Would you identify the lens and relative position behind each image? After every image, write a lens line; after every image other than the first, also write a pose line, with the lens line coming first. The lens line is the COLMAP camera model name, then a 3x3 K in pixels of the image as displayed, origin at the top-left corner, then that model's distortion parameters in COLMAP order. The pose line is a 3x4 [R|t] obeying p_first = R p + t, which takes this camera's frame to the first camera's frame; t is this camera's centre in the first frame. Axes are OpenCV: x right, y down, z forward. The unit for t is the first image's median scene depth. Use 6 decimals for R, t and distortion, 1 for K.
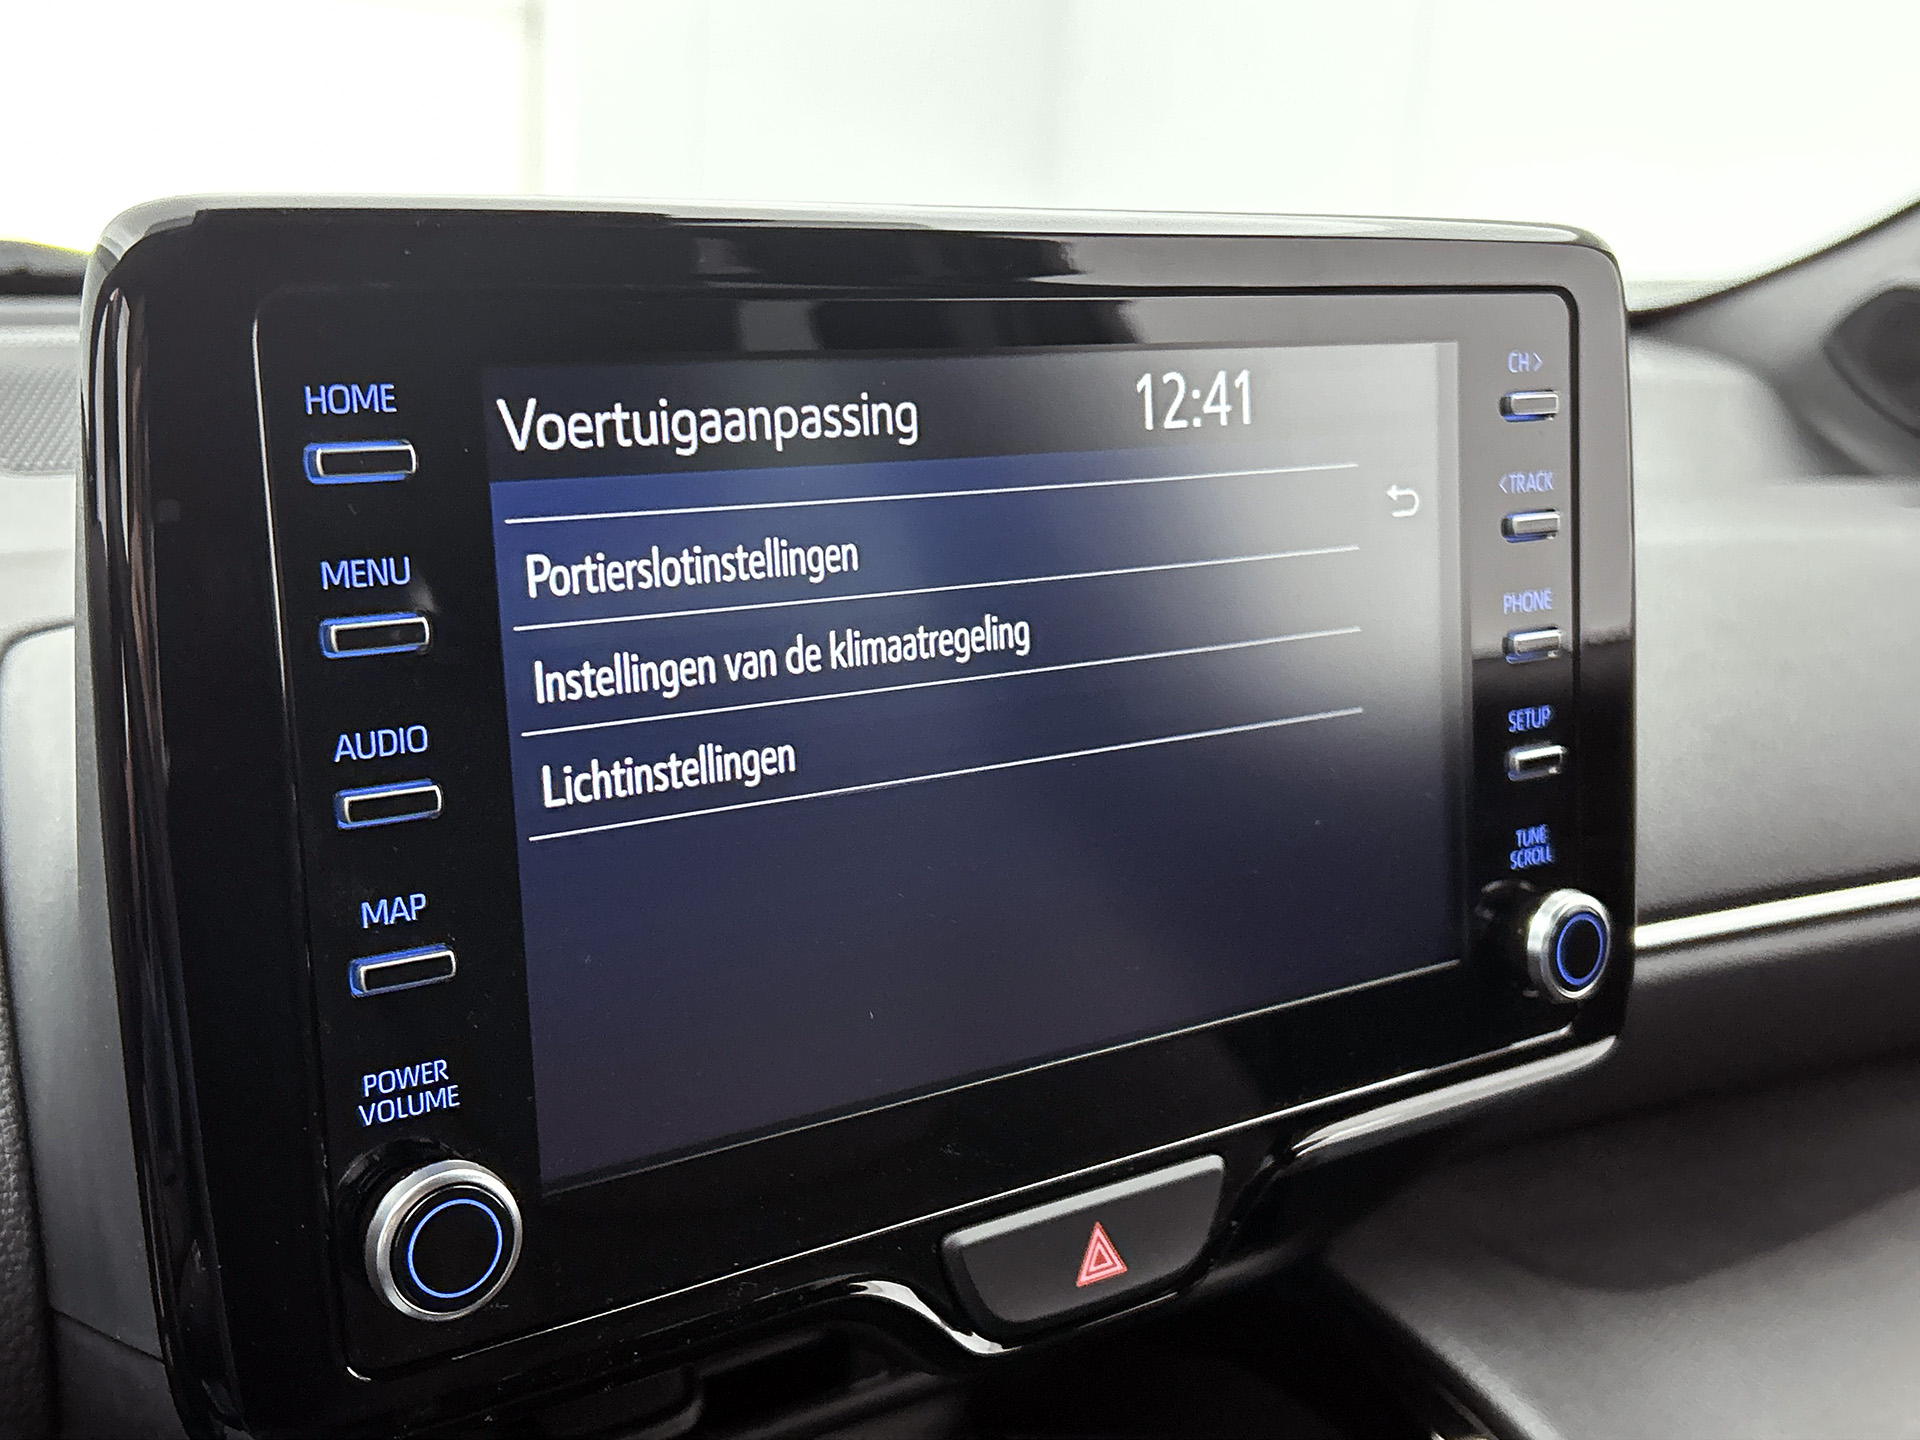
lens RADIAL K [[2173.3, 0, 975.6], [0, 2173.3, 719.9], [0, 0, 1]] dist [-0.047848, 0.000000]
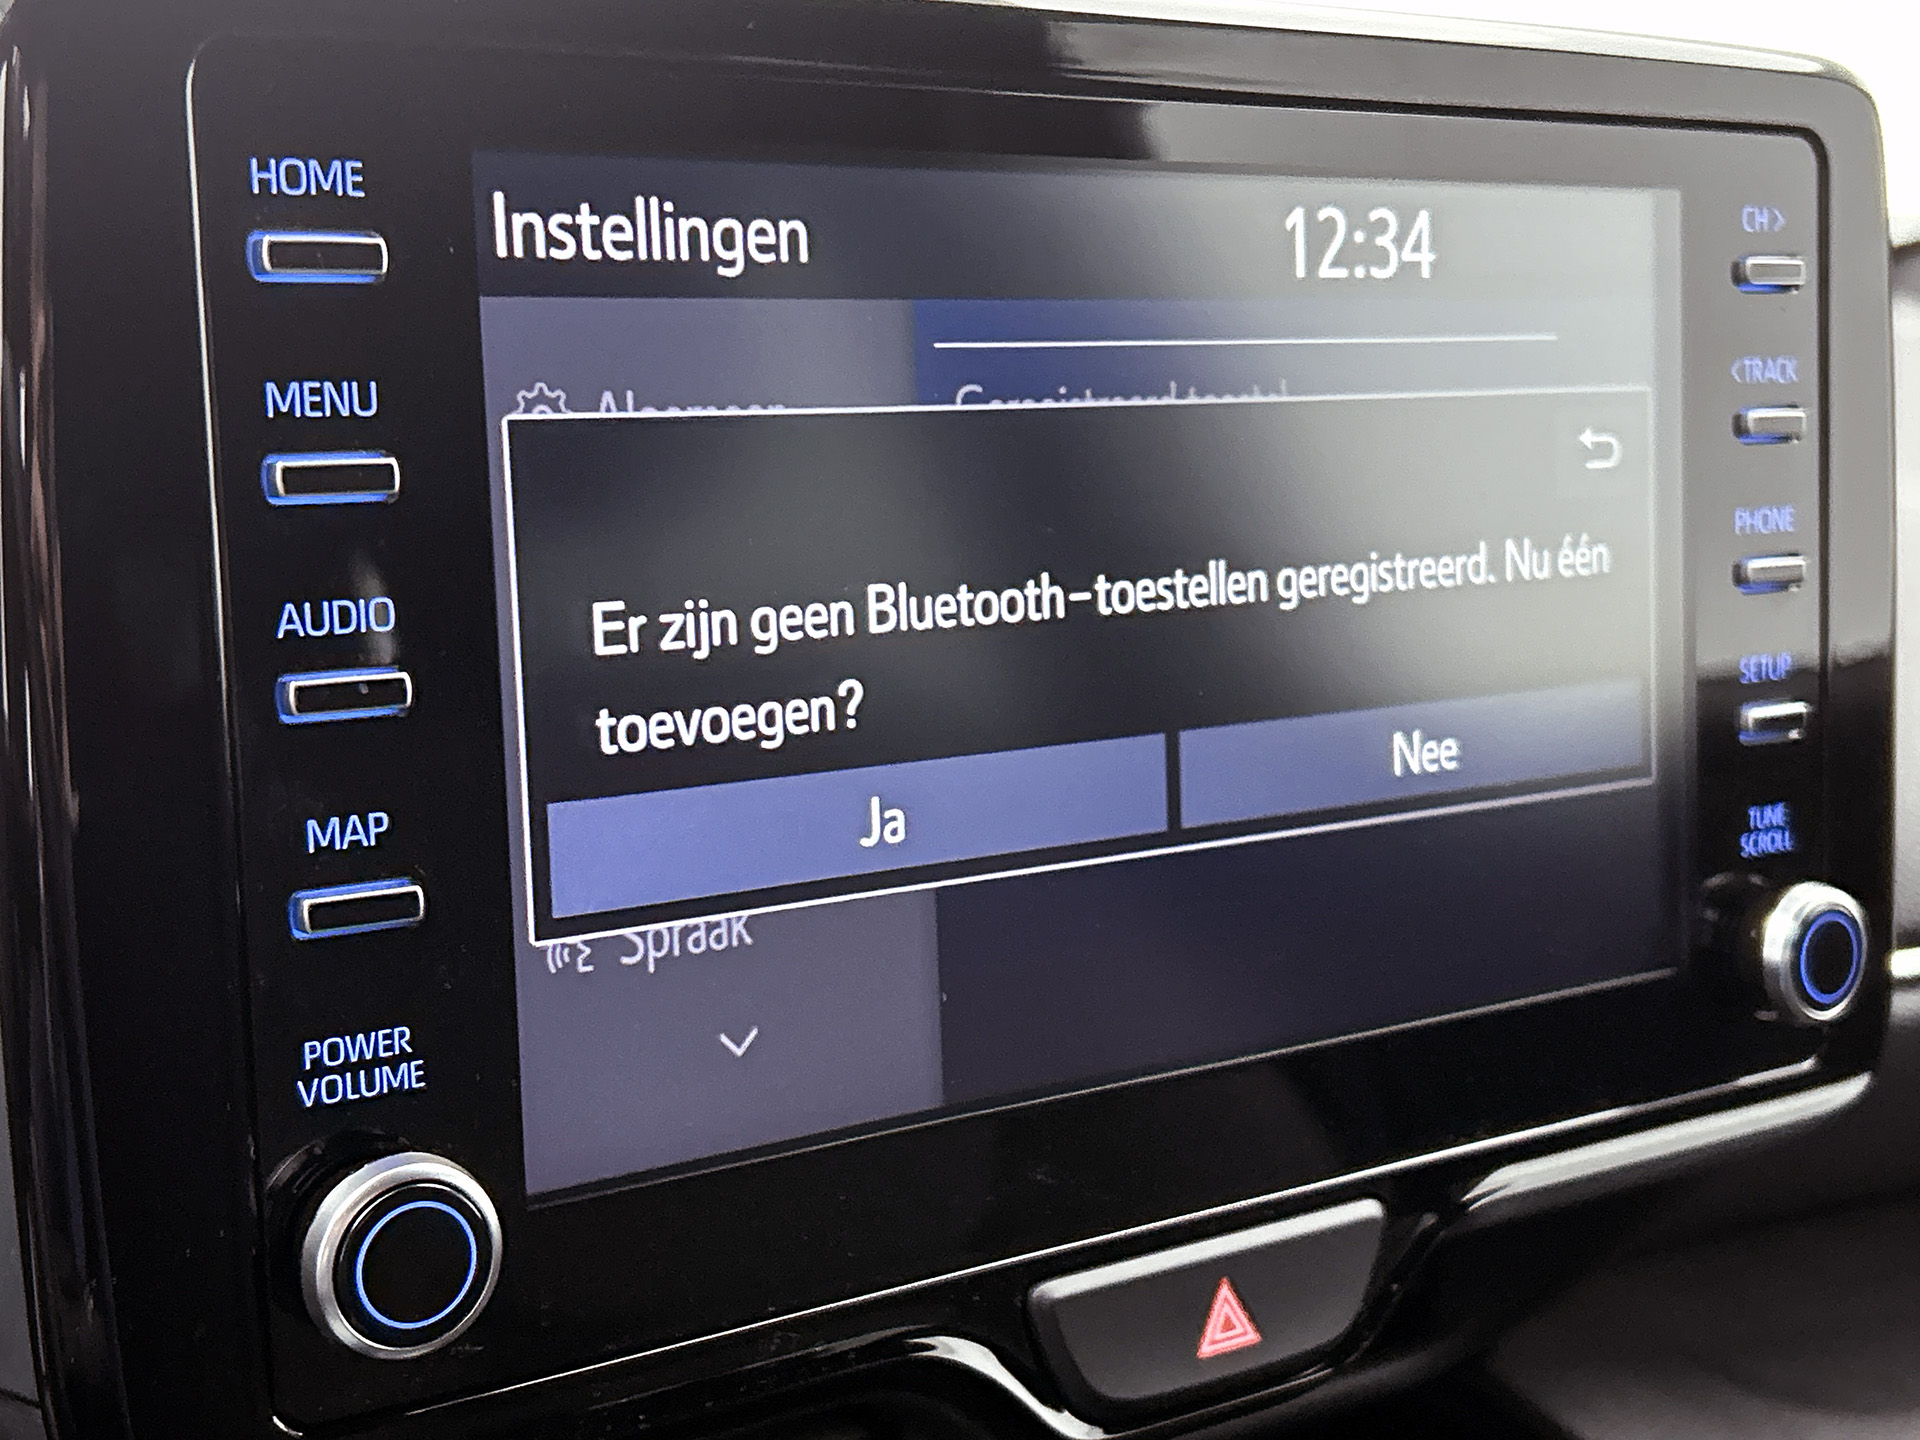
lens RADIAL K [[2560.5, 0, 942.8], [0, 2560.5, 711.0], [0, 0, 1]] dist [-0.039489, 0.000000]
pose [[0.999470, 0.013780, -0.029480, -0.021748], [-0.014592, 0.999515, -0.027506, 0.053723], [0.029086, 0.027922, 0.999187, 0.066202]]
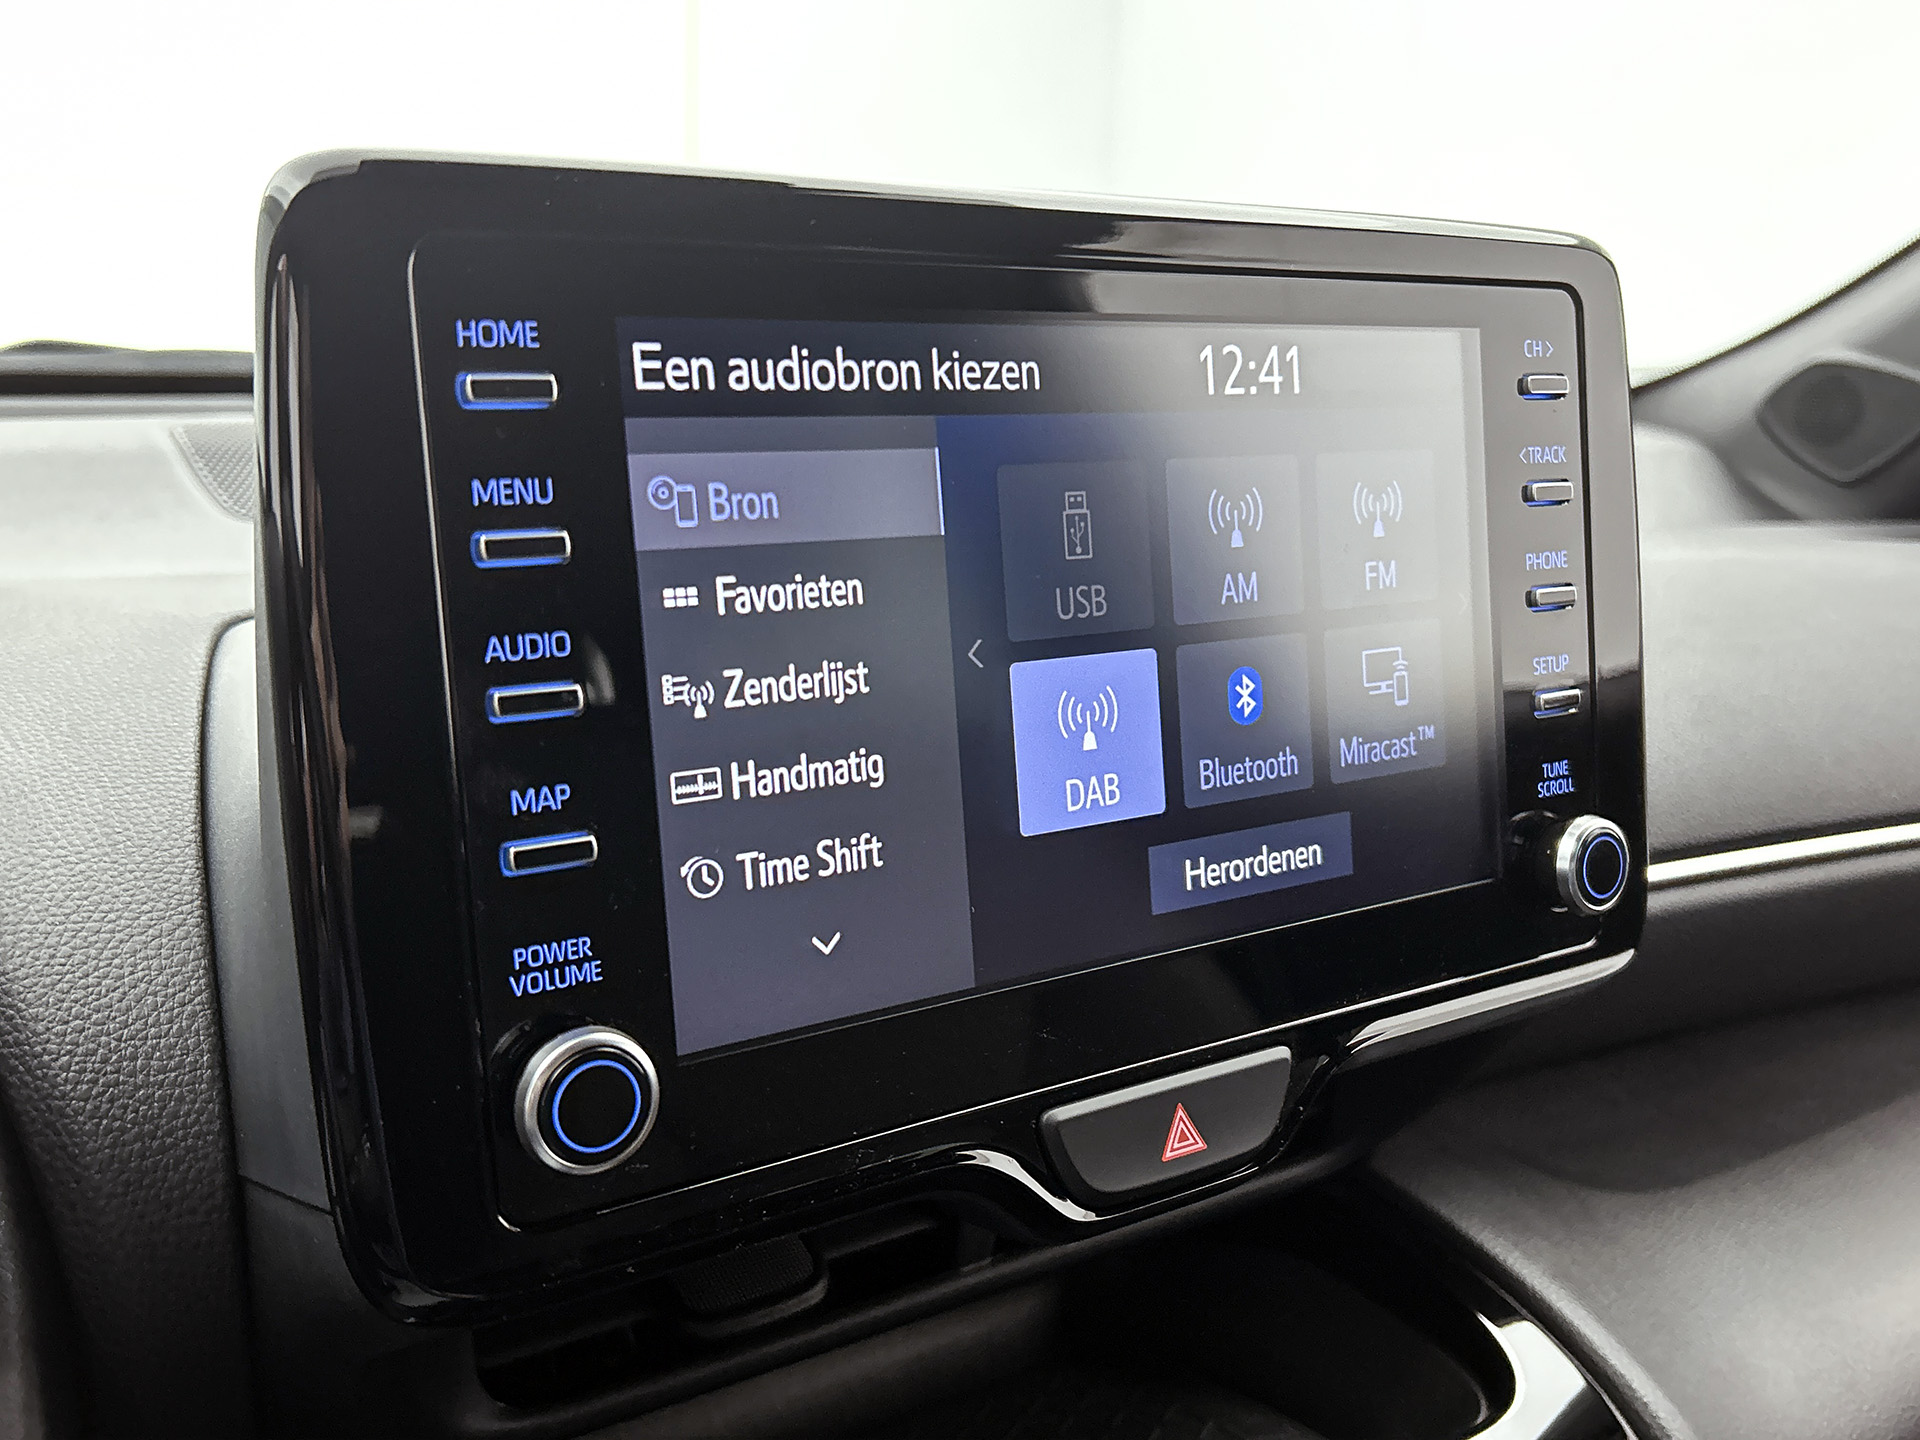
lens RADIAL K [[1732.4, 0, 963.7], [0, 1732.4, 727.7], [0, 0, 1]] dist [-0.020568, -0.049757]
pose [[0.998843, -0.016936, -0.045000, -0.011294], [0.015437, 0.999321, -0.033443, 0.068062], [0.045536, 0.032710, 0.998427, 0.106004]]
